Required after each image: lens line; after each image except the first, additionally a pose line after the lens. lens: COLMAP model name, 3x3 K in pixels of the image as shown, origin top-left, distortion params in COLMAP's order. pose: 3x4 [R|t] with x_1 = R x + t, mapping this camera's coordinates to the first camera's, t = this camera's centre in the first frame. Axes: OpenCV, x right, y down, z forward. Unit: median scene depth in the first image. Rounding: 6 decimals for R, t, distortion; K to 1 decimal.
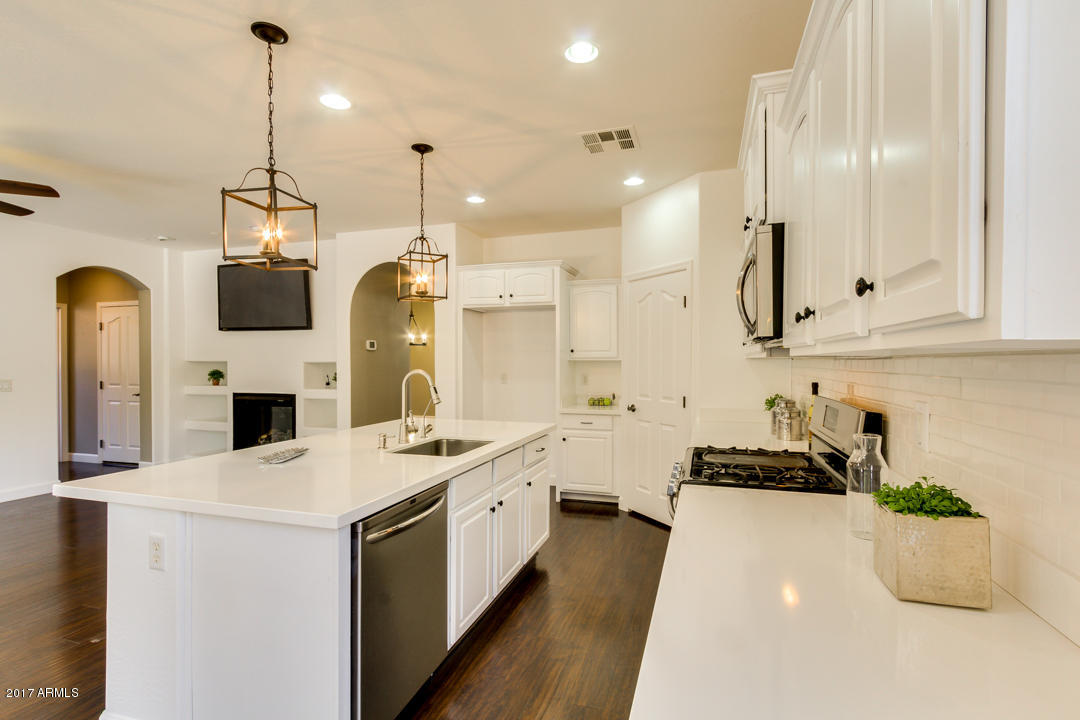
lens RADIAL K [[509.0, 0, 546.0], [0, 509.0, 364.4], [0, 0, 1]] dist [0.001923, 0.000134]
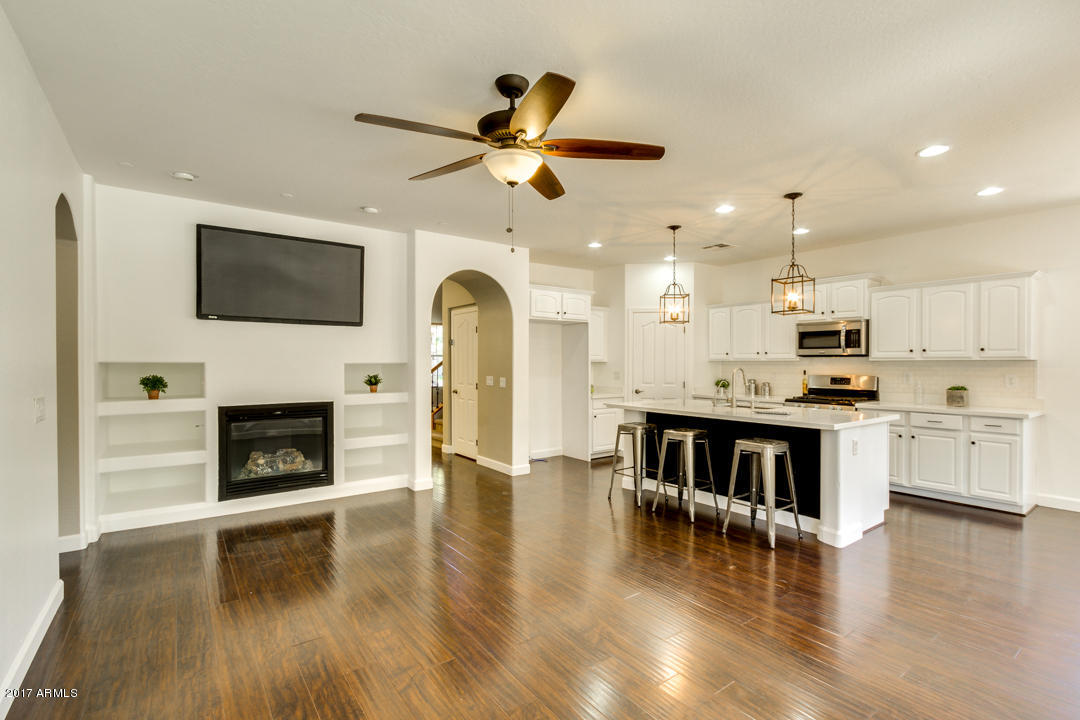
lens RADIAL K [[500.4, 0, 545.0], [0, 500.4, 365.7], [0, 0, 1]] dist [0.002017, 0.000345]
pose [[0.584692, -0.005597, 0.811236, -1.241533], [0.005680, 0.999980, 0.002805, -0.001411], [-0.811235, 0.002968, 0.584712, 0.301150]]
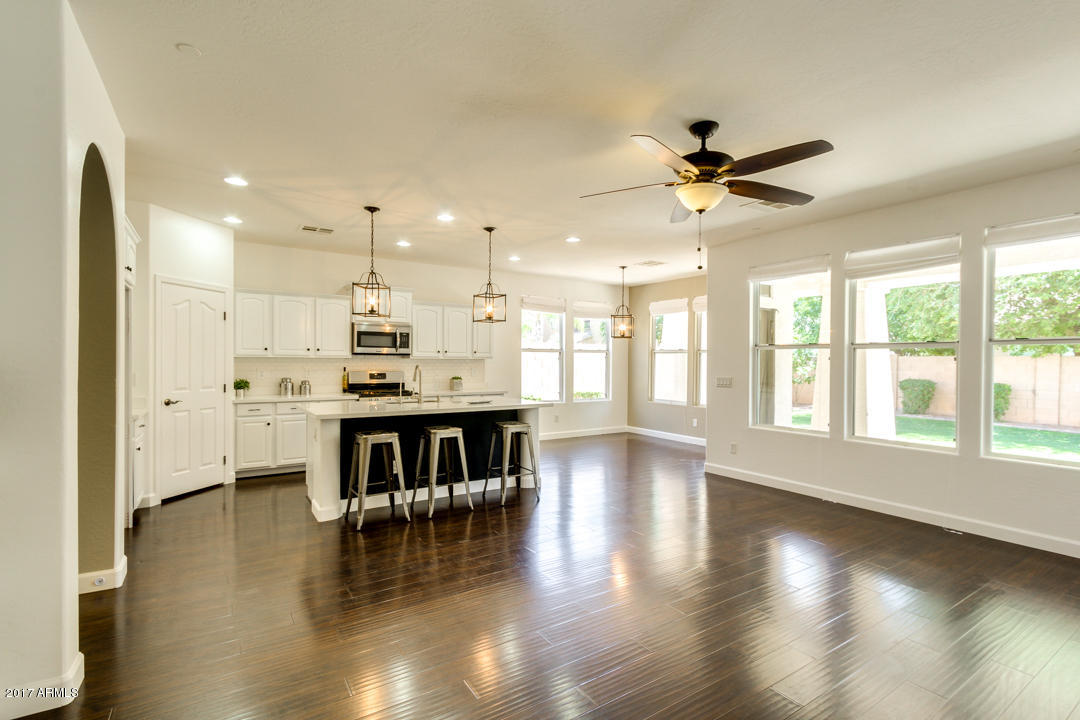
lens RADIAL K [[500.4, 0, 545.0], [0, 500.4, 365.7], [0, 0, 1]] dist [0.002017, 0.000345]
pose [[-0.777507, -0.010941, 0.628779, -1.070868], [-0.002295, 0.999891, 0.014561, -0.007620], [-0.628870, 0.009878, -0.777448, 1.277751]]
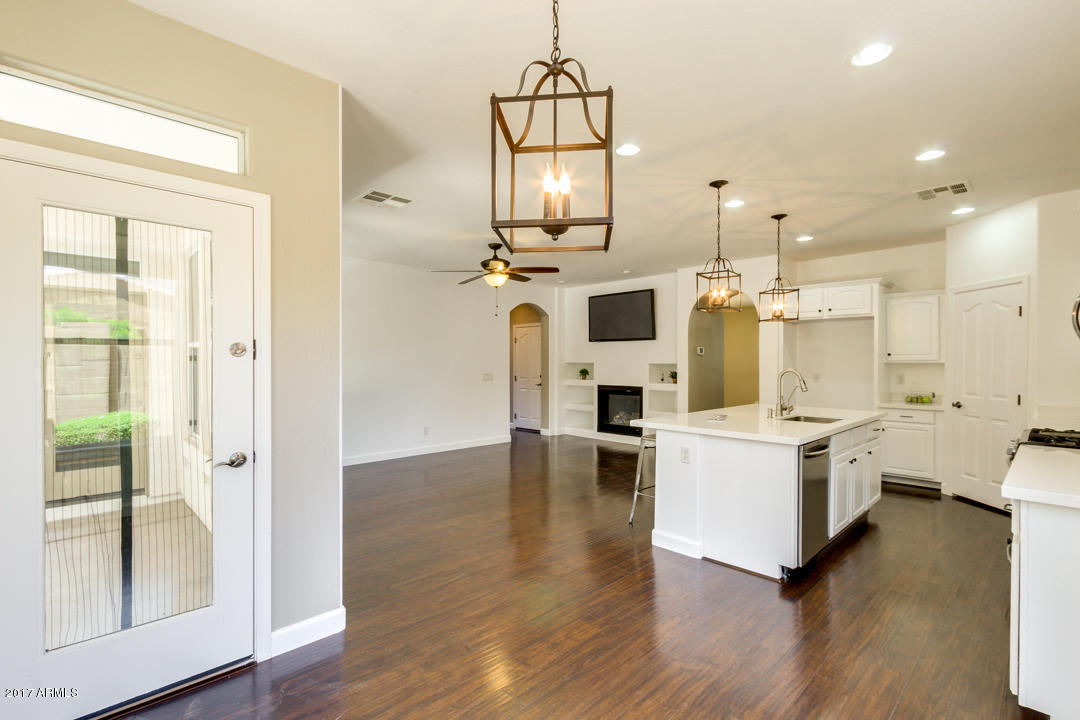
lens RADIAL K [[490.7, 0, 545.0], [0, 490.7, 365.7], [0, 0, 1]] dist [-0.002797, -0.000325]
pose [[0.878766, 0.004192, -0.477235, -0.115386], [-0.004301, 0.999990, 0.000866, 0.001458], [0.477234, 0.001292, 0.878775, -0.388441]]
